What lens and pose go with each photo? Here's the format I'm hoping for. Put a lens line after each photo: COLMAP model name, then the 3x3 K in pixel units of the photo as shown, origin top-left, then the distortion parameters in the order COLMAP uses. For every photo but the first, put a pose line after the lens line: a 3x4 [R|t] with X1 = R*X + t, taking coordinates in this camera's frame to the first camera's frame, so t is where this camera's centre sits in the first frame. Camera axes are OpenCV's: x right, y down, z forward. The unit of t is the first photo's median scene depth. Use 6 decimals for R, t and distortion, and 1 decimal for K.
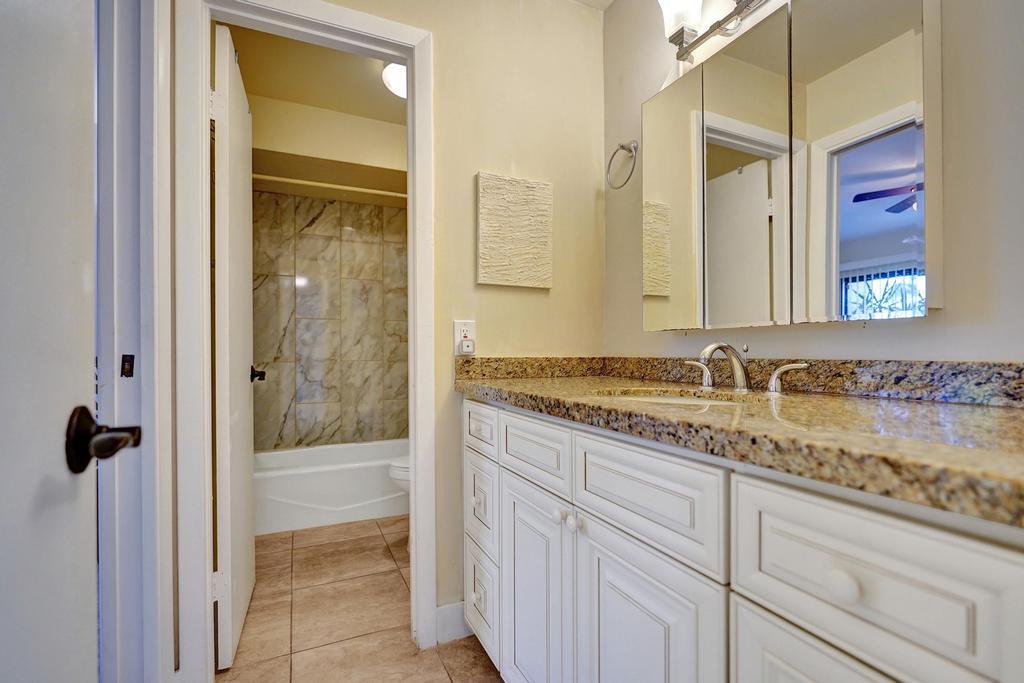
lens RADIAL K [[465.0, 0, 512.0], [0, 465.0, 341.5], [0, 0, 1]] dist [-0.001999, -0.000123]
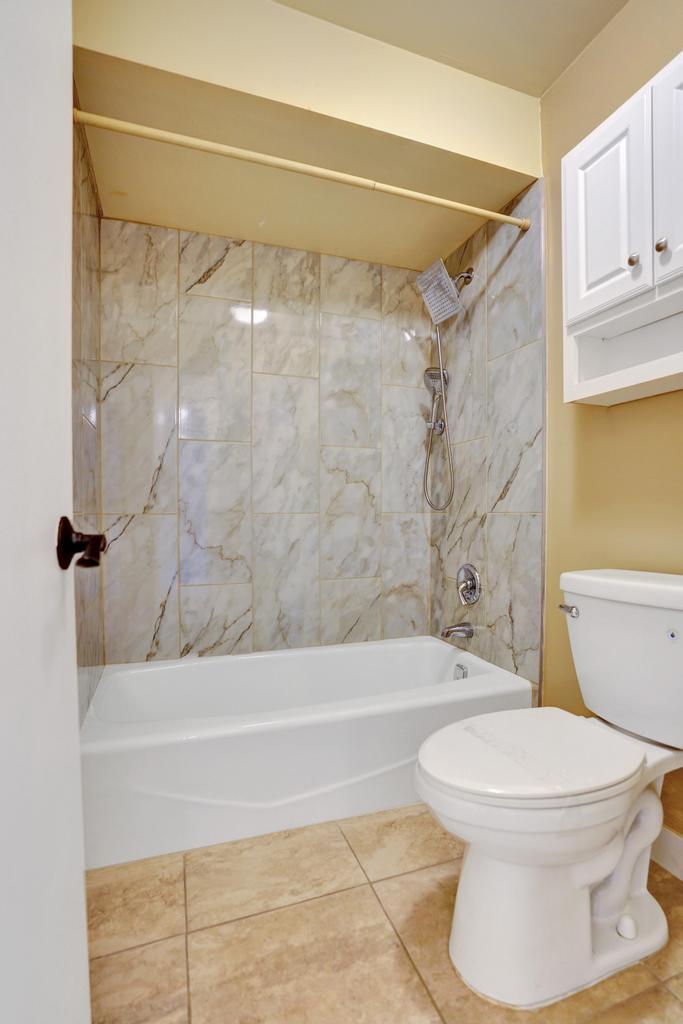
lens RADIAL K [[474.8, 0, 341.5], [0, 474.8, 512.0], [0, 0, 1]] dist [-0.072054, 0.027386]
pose [[0.996088, 0.006025, -0.088157, -0.203862], [-0.003640, 0.999624, 0.027190, 0.023450], [0.088287, -0.026762, 0.995735, 0.417038]]
